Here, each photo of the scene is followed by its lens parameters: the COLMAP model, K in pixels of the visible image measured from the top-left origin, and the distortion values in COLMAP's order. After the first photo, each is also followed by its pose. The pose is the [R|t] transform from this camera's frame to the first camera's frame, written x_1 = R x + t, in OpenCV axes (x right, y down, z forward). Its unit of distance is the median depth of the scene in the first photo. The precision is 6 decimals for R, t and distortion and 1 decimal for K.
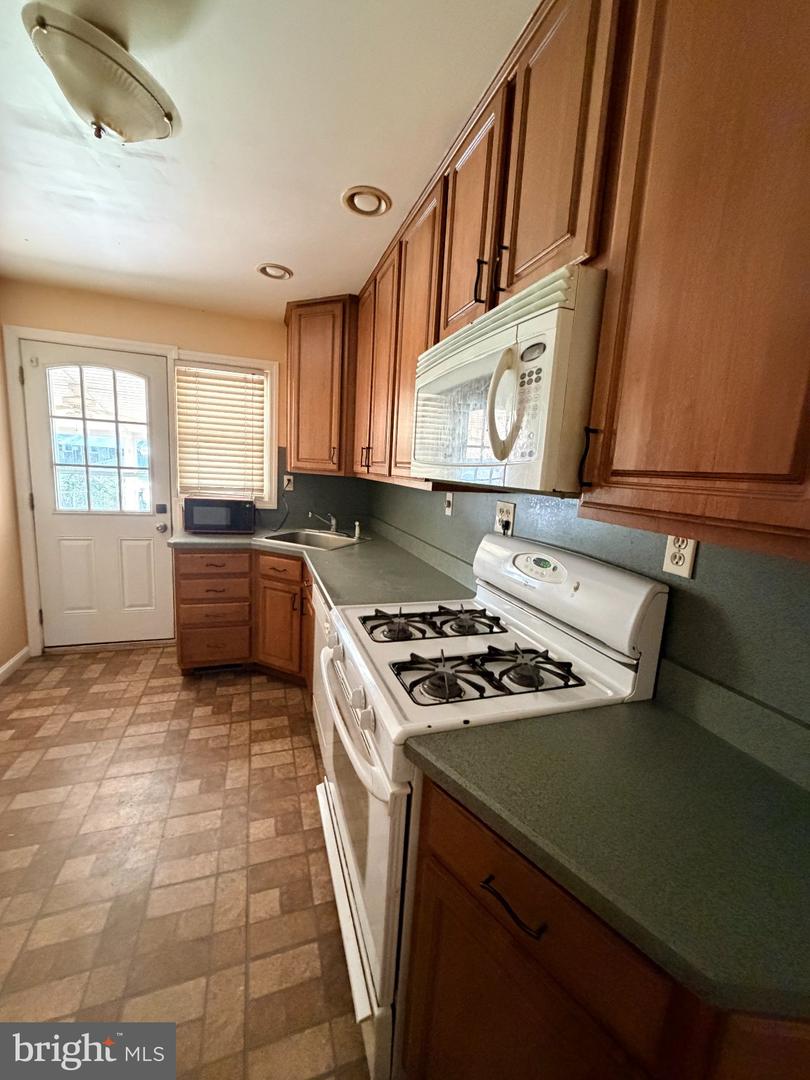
lens RADIAL K [[430.4, 0, 404.7], [0, 430.4, 536.3], [0, 0, 1]] dist [-0.000709, 0.000490]
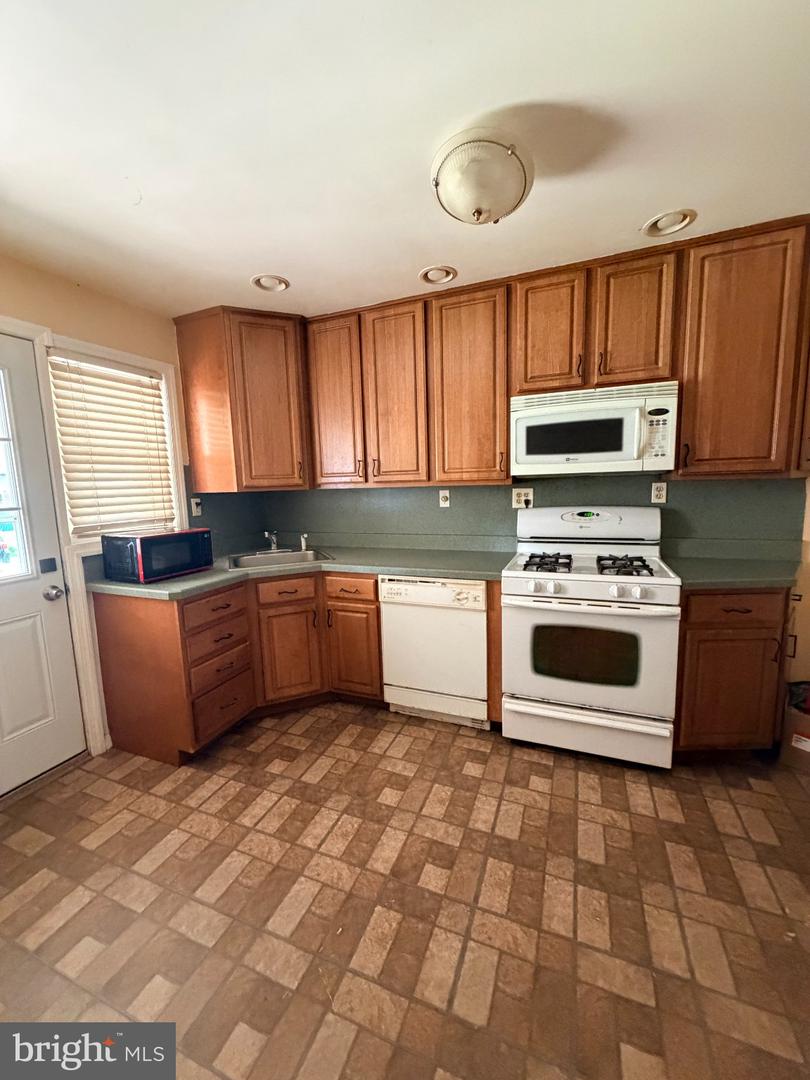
lens RADIAL K [[430.4, 0, 404.7], [0, 430.4, 536.3], [0, 0, 1]] dist [-0.000709, 0.000490]
pose [[0.653599, -0.170581, 0.737367, -0.789283], [0.186925, 0.980470, 0.061131, -0.052418], [-0.733394, 0.097878, 0.672720, 0.159901]]
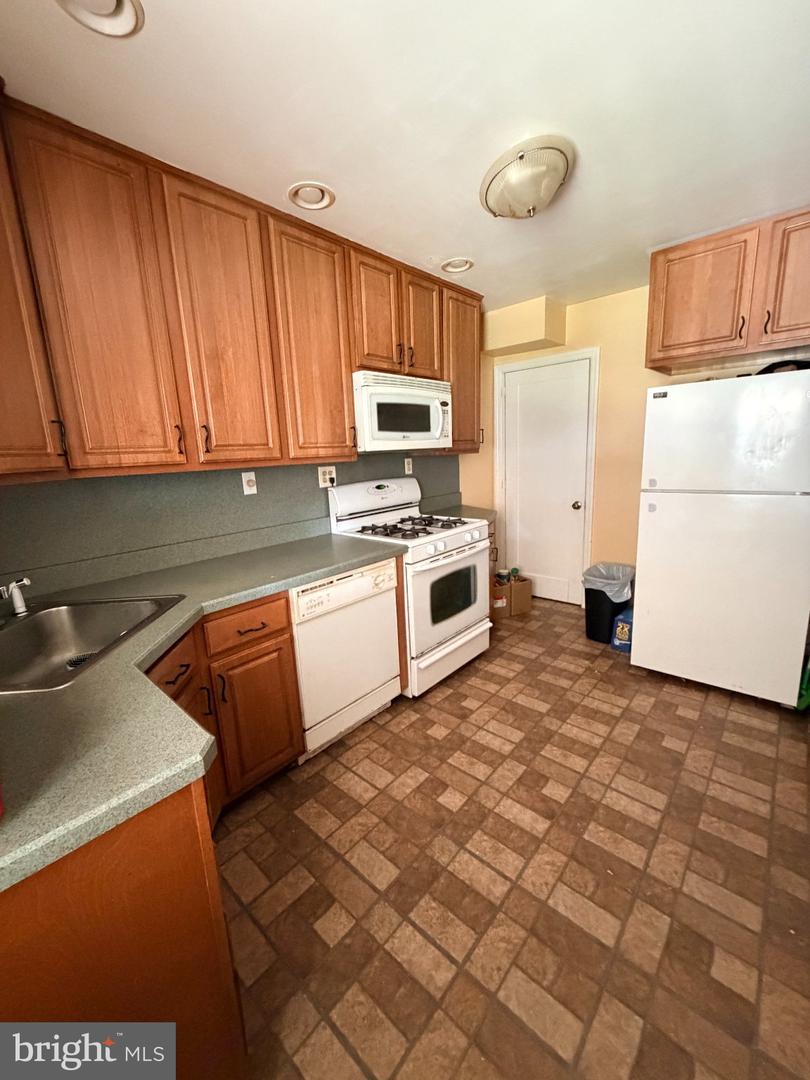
lens RADIAL K [[430.4, 0, 404.7], [0, 430.4, 536.3], [0, 0, 1]] dist [-0.000709, 0.000490]
pose [[-0.488918, -0.206895, 0.847439, -0.788435], [0.154881, 0.935444, 0.317737, -0.182068], [-0.858470, 0.286600, -0.425312, 0.925119]]
